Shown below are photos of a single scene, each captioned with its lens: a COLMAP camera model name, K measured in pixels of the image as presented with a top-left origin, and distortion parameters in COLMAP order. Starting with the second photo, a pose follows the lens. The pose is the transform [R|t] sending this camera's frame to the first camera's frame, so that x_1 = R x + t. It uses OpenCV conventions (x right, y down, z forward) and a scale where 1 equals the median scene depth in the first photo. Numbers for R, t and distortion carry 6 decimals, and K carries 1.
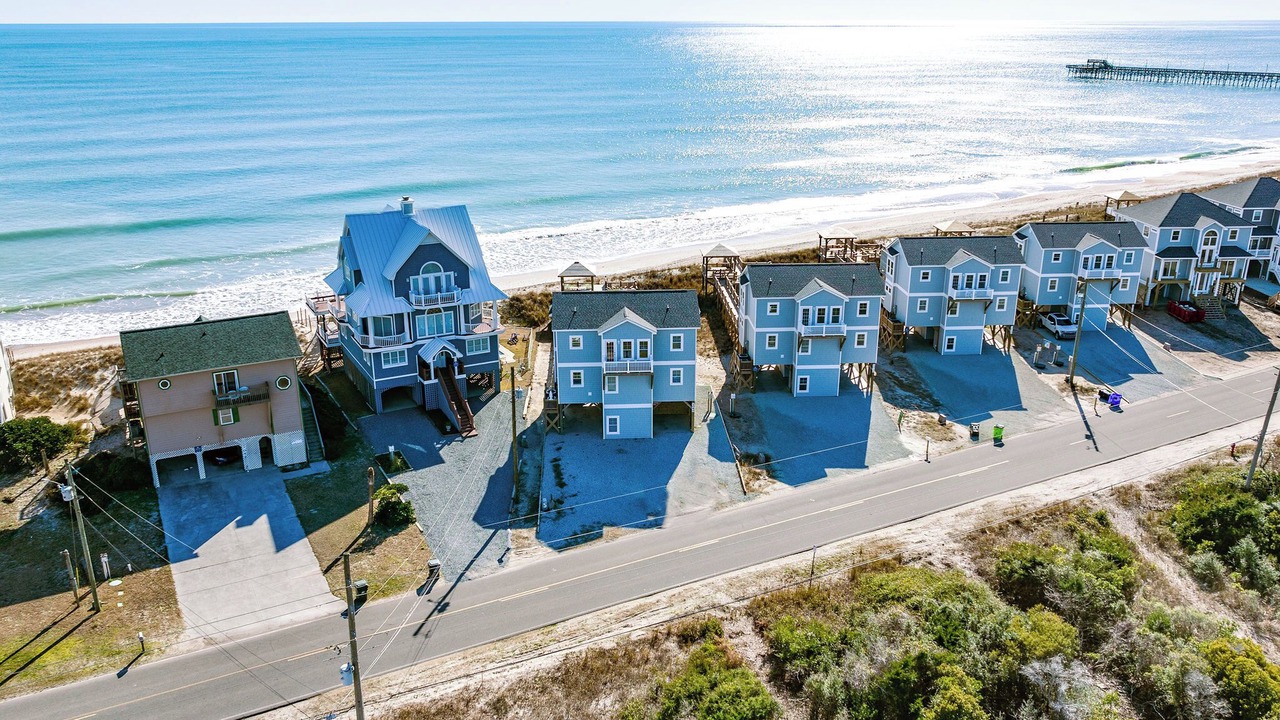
lens RADIAL K [[996.8, 0, 640.0], [0, 996.8, 360.0], [0, 0, 1]] dist [0.001594, 0.002291]
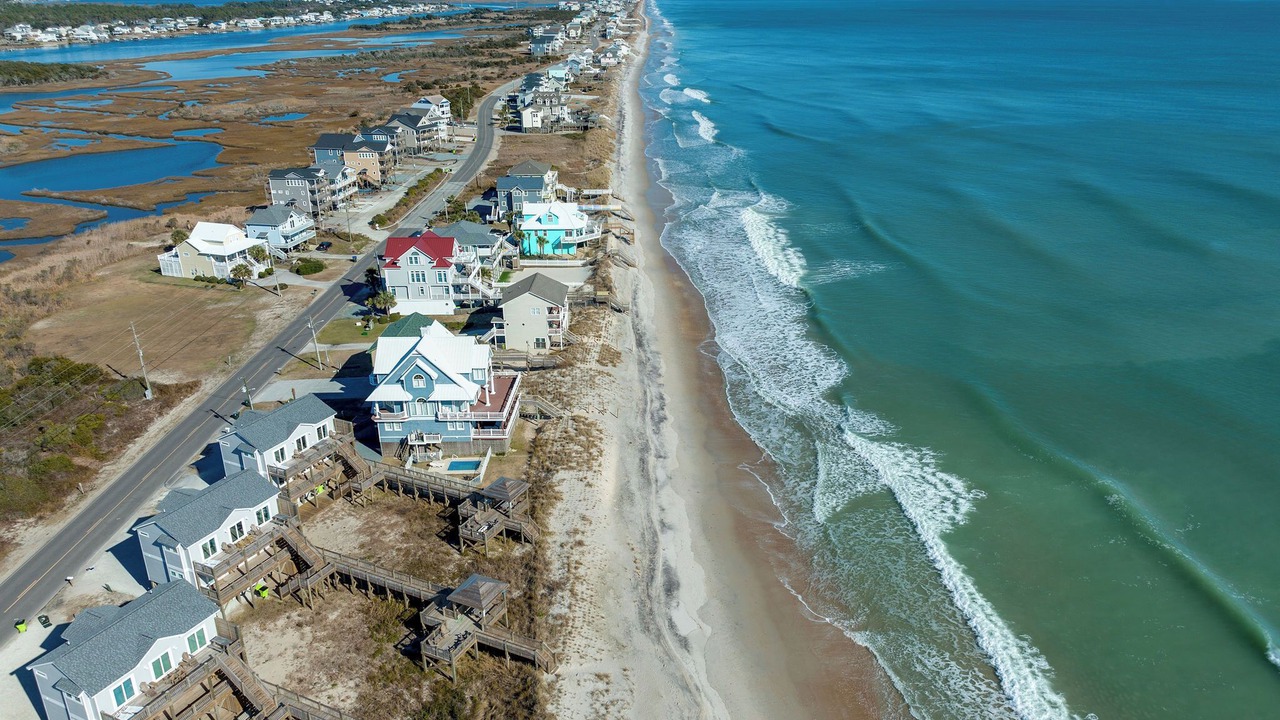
lens RADIAL K [[866.8, 0, 640.0], [0, 866.8, 360.0], [0, 0, 1]] dist [-0.000475, -0.001099]
pose [[-0.397637, 0.360712, -0.843666, 0.865606], [-0.304868, 0.815303, 0.492276, -0.939027], [0.865414, 0.452954, -0.214225, 1.698028]]
